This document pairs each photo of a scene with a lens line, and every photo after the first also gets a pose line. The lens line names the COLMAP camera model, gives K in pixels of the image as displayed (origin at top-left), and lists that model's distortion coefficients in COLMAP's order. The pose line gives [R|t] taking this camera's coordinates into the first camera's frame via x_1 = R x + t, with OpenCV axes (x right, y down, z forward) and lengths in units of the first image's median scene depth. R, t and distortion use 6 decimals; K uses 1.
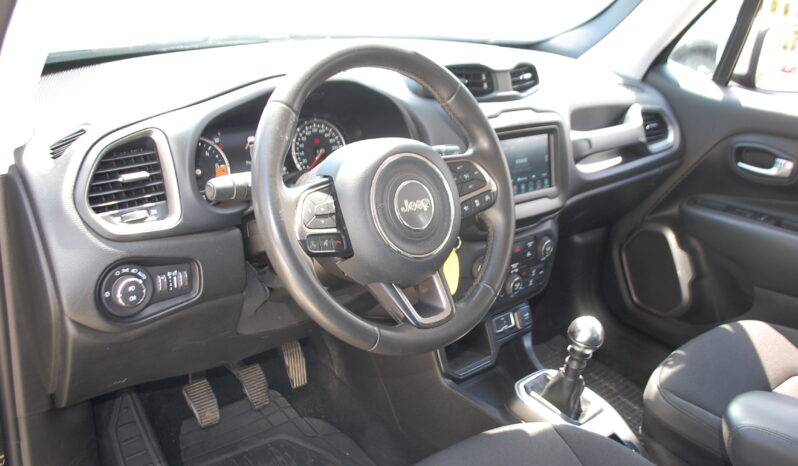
lens RADIAL K [[745.0, 0, 399.0], [0, 745.0, 233.0], [0, 0, 1]] dist [-0.070041, -0.001565]
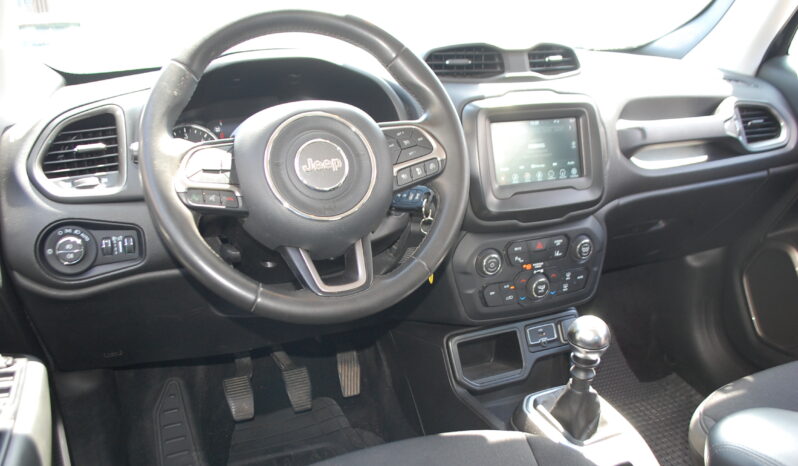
lens RADIAL K [[715.9, 0, 399.0], [0, 715.9, 233.0], [0, 0, 1]] dist [-0.075836, -0.002991]
pose [[0.938099, -0.001427, -0.346365, 0.315340], [-0.031968, 0.995367, -0.090683, 0.094334], [0.344890, 0.096142, 0.933706, 0.146302]]
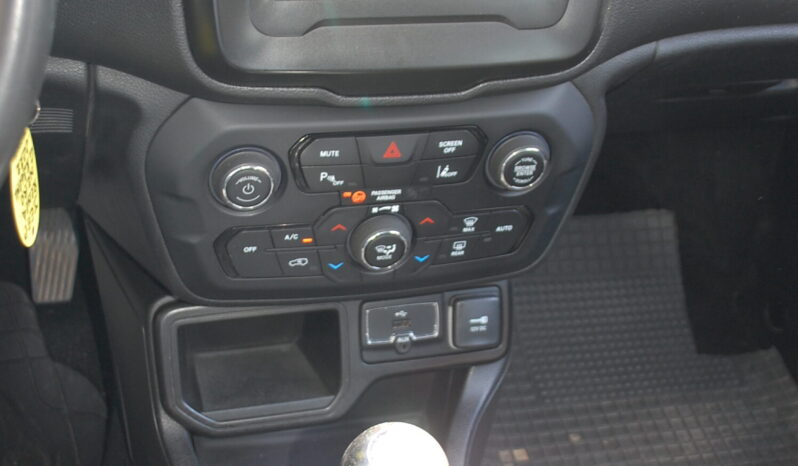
lens RADIAL K [[1202.7, 0, 399.0], [0, 1202.7, 233.0], [0, 0, 1]] dist [-0.118083, 0.000858]
pose [[0.890719, 0.286893, -0.352579, 0.386341], [-0.194346, 0.941550, 0.275161, -0.100179], [0.410912, -0.176568, 0.894413, 0.533483]]
